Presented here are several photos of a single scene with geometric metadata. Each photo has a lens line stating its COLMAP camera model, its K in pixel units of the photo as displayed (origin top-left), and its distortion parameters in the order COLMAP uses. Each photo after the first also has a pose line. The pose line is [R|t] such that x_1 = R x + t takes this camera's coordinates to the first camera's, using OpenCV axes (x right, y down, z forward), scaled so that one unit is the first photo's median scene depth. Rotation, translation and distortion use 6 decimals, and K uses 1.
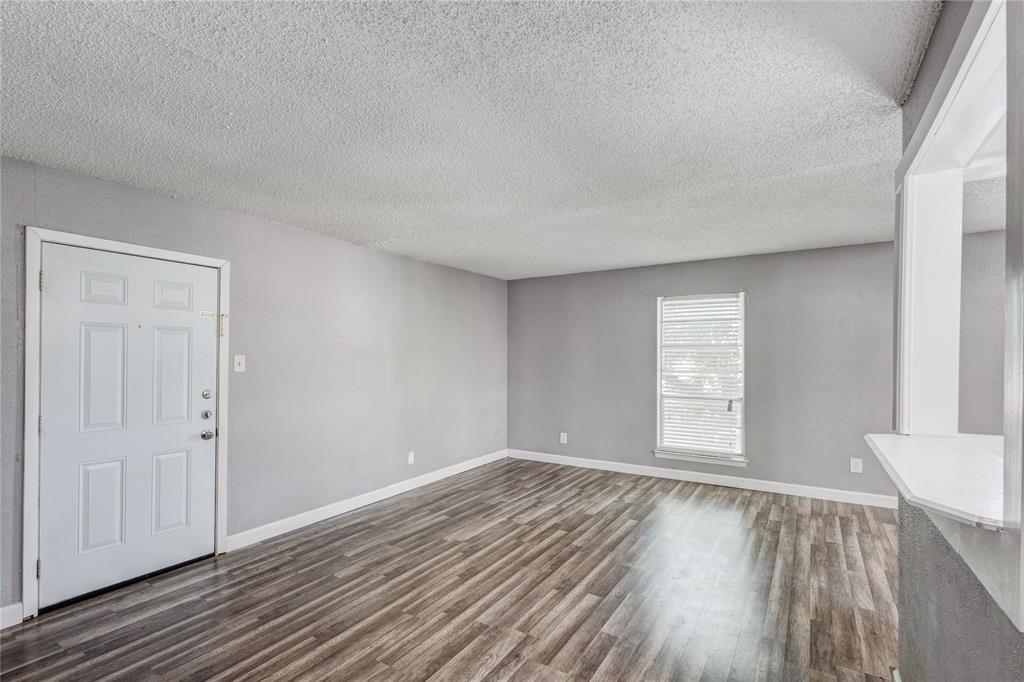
lens RADIAL K [[472.2, 0, 511.5], [0, 472.2, 357.5], [0, 0, 1]] dist [0.010227, -0.005153]
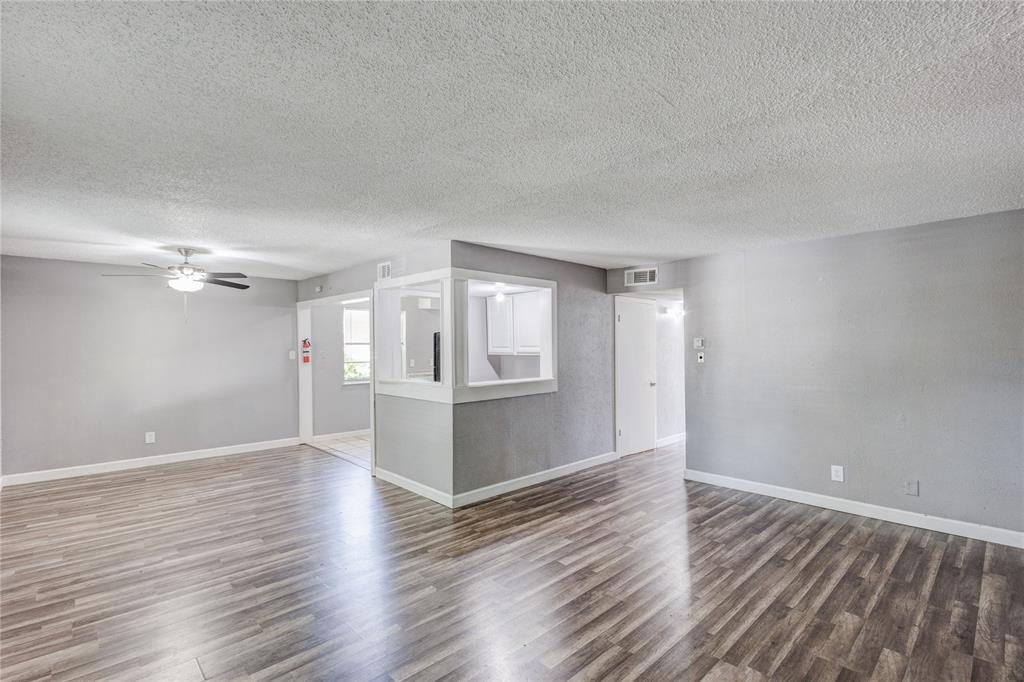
lens RADIAL K [[472.2, 0, 511.5], [0, 472.2, 357.5], [0, 0, 1]] dist [0.010227, -0.005153]
pose [[-0.968927, 0.000973, 0.247344, 0.007172], [0.008832, 0.999491, 0.030669, -0.021274], [-0.247188, 0.031901, -0.968442, 1.485691]]
